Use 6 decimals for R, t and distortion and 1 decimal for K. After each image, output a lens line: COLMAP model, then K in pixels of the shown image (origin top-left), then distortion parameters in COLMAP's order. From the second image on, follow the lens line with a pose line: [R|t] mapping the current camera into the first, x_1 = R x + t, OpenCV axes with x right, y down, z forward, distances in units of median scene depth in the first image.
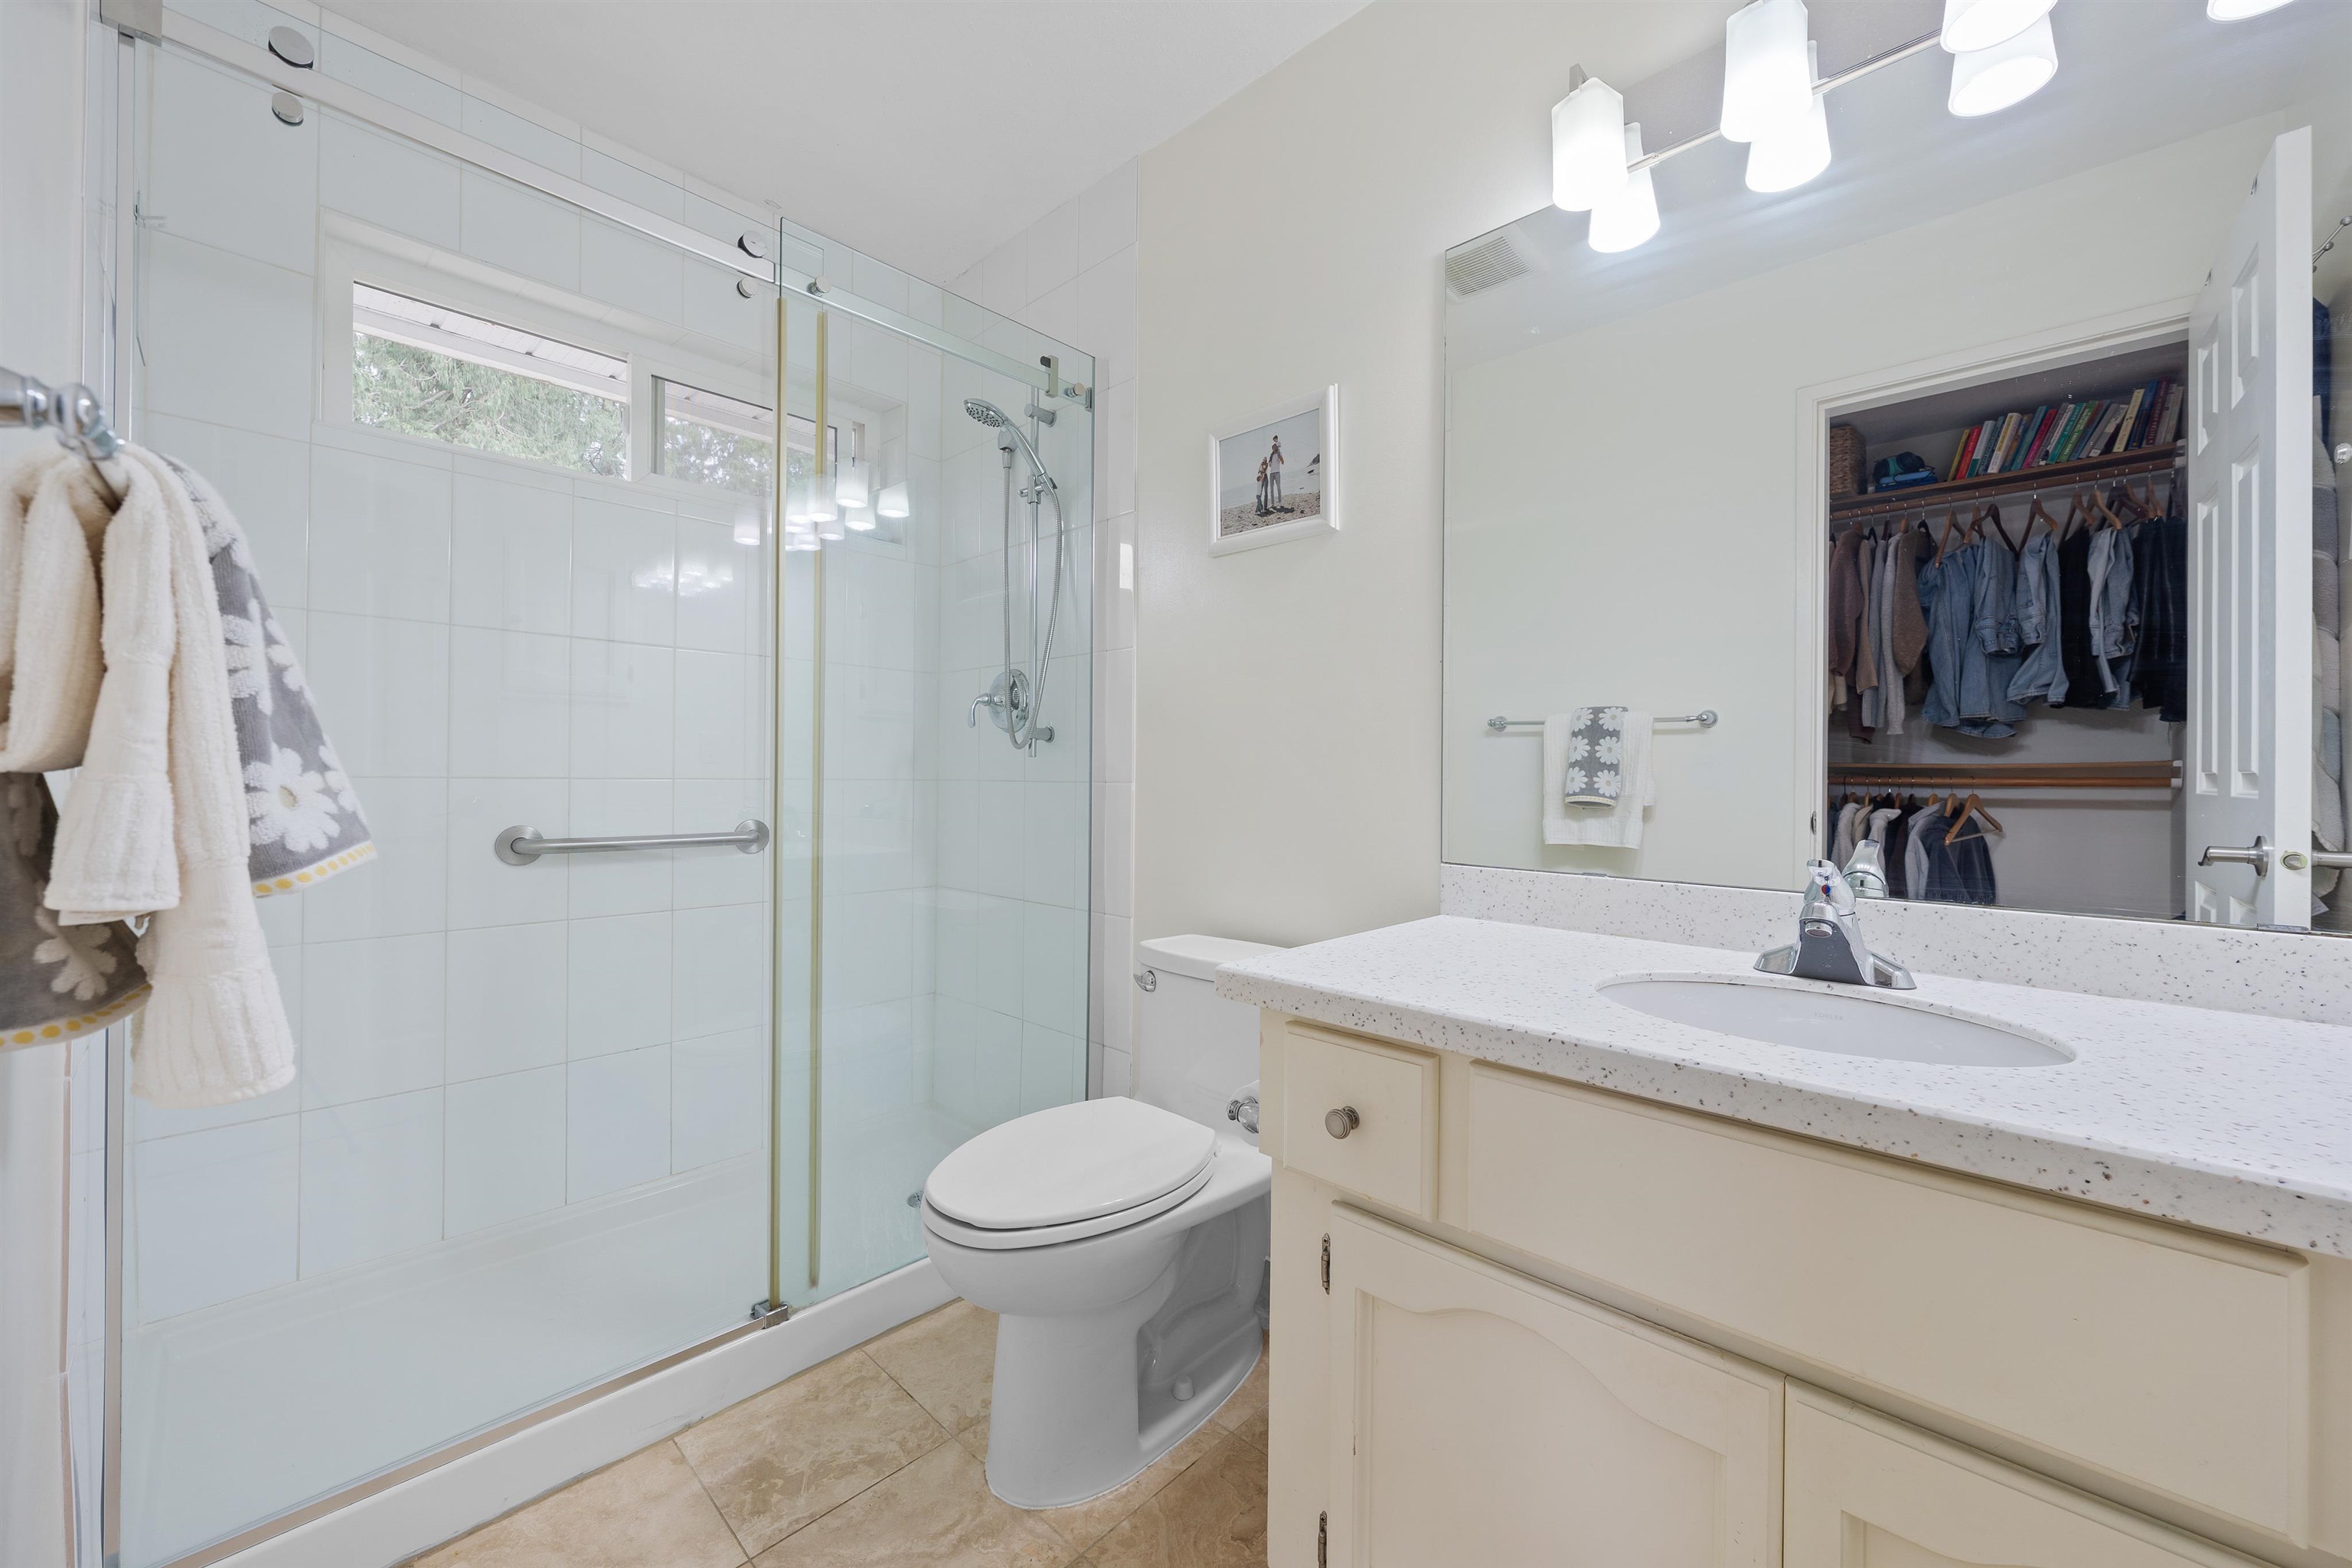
lens RADIAL K [[929.4, 0, 1178.4], [0, 929.4, 780.0], [0, 0, 1]] dist [-0.005699, 0.001322]
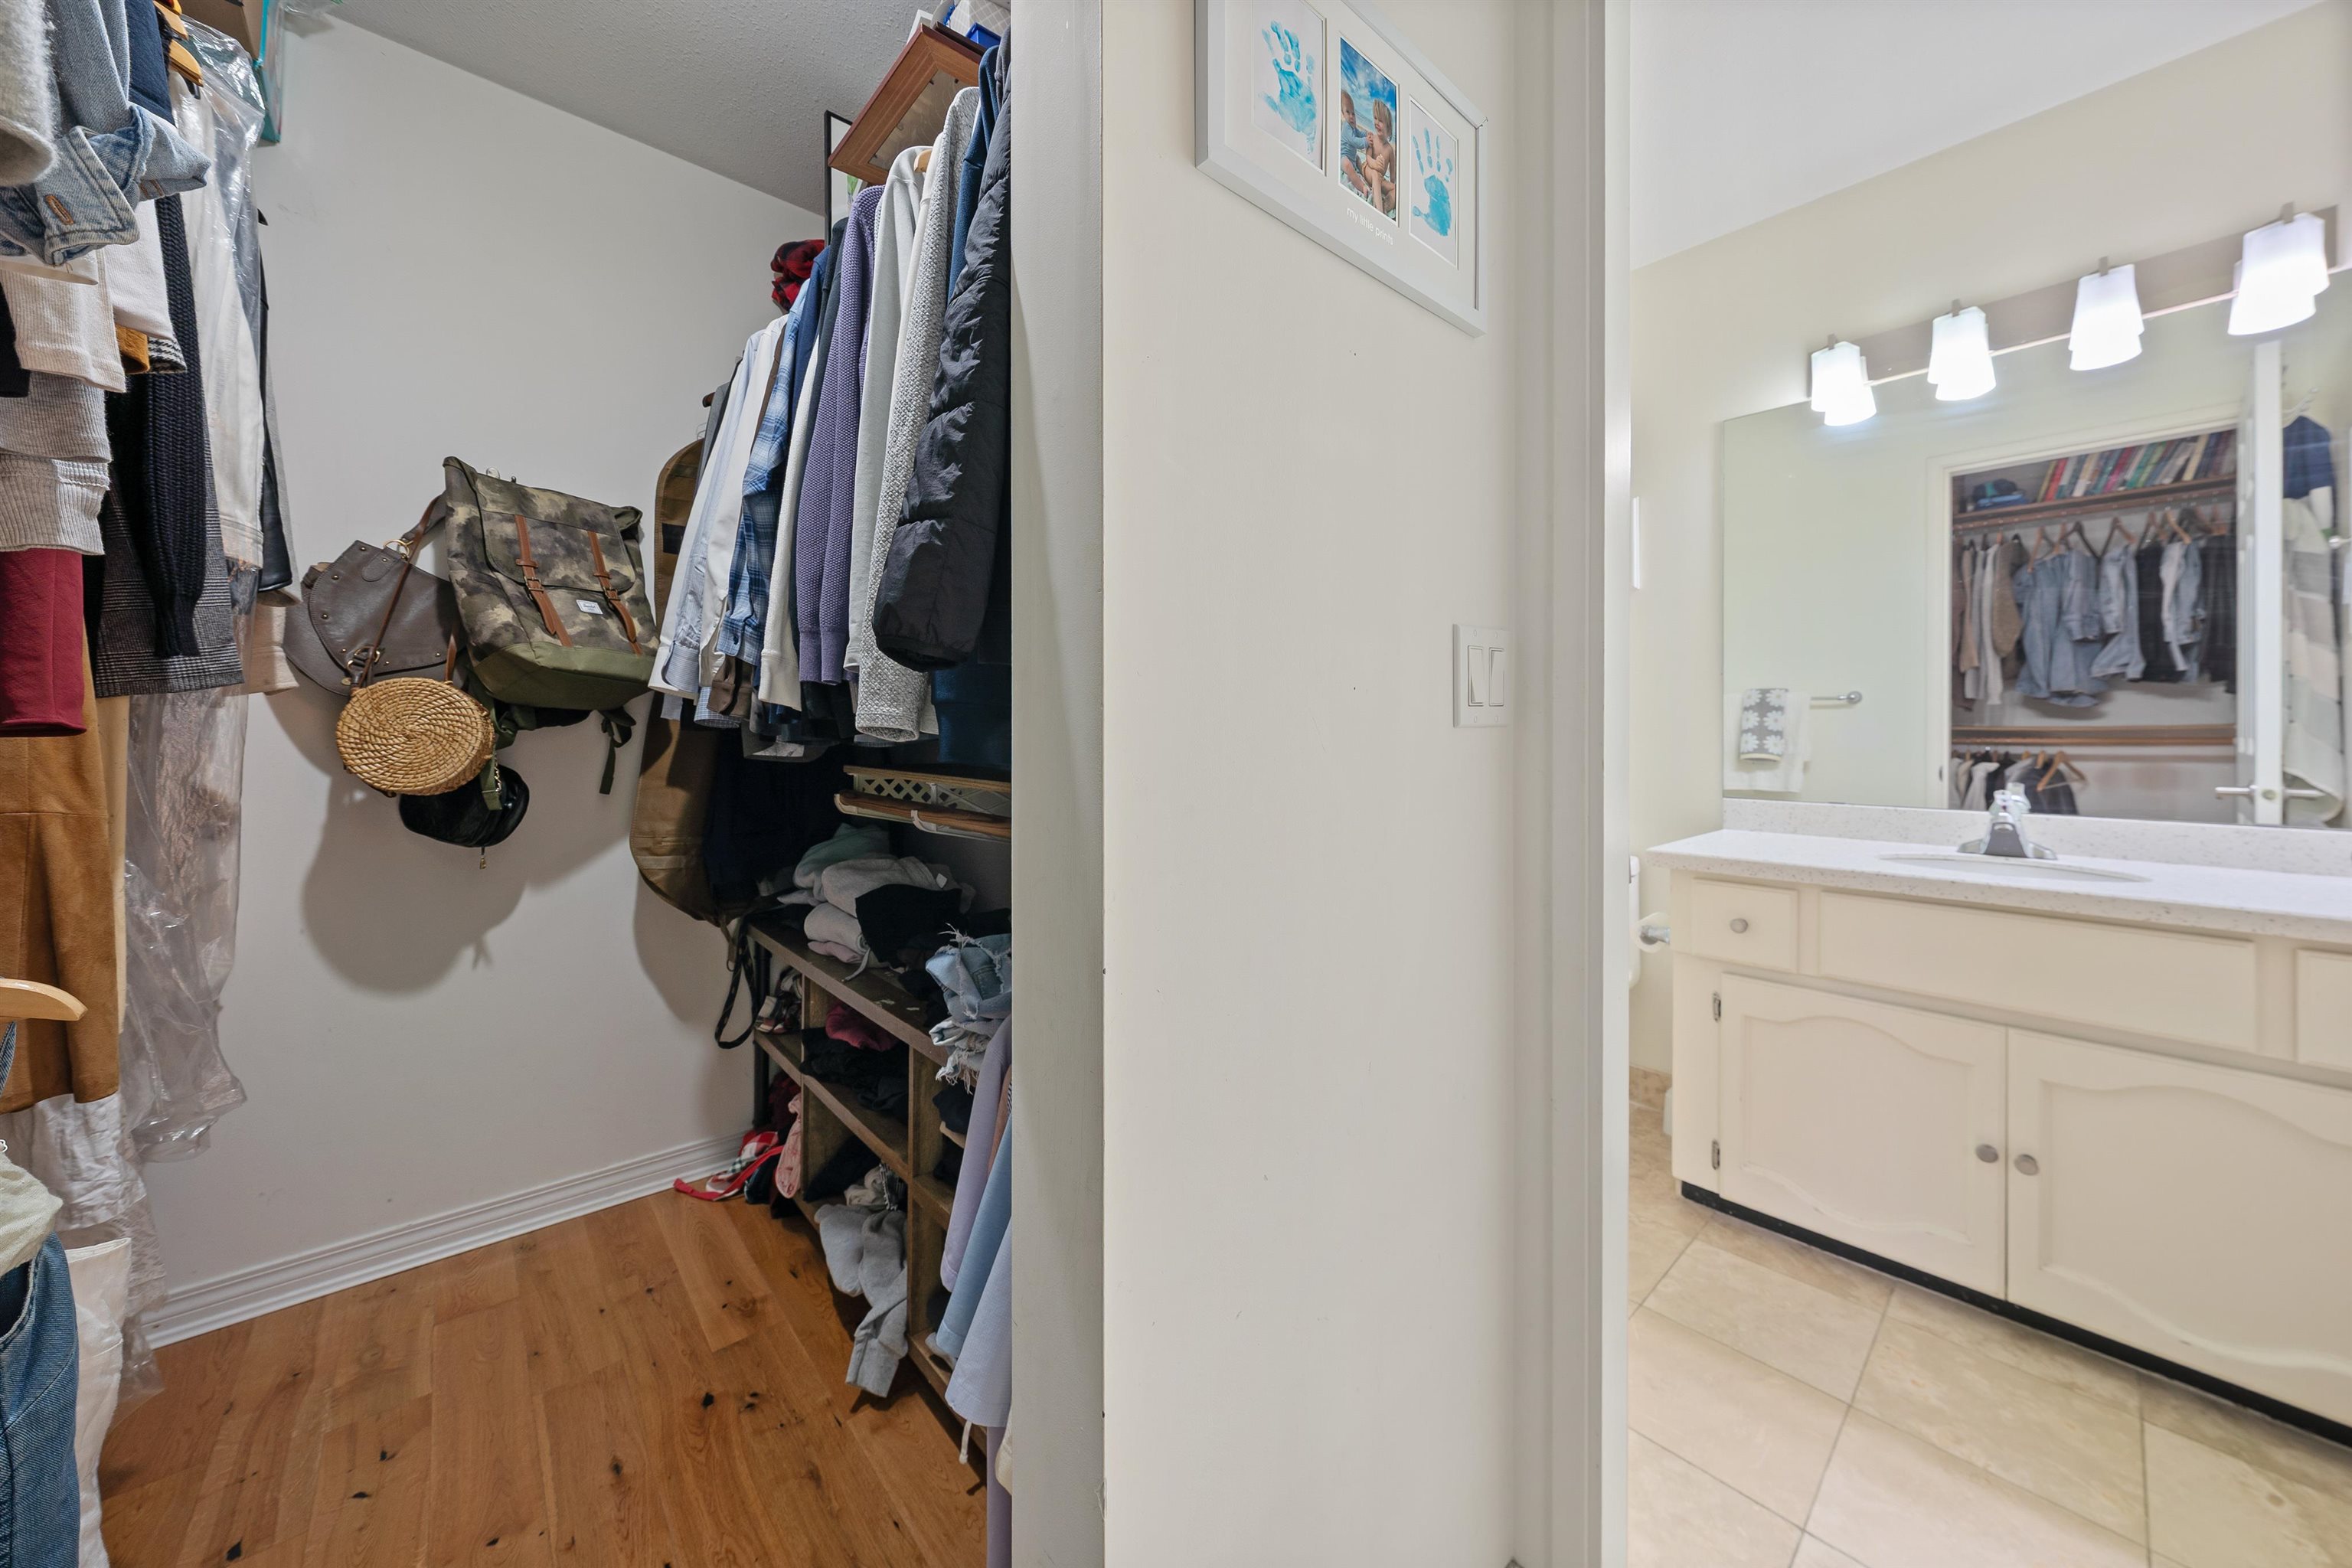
lens RADIAL K [[868.4, 0, 1135.0], [0, 868.4, 736.9], [0, 0, 1]] dist [-0.002317, -0.000198]
pose [[0.995486, -0.005006, -0.094774, -0.299020], [0.005103, 0.999987, 0.000777, -0.011614], [0.094768, -0.001257, 0.995499, -0.307054]]
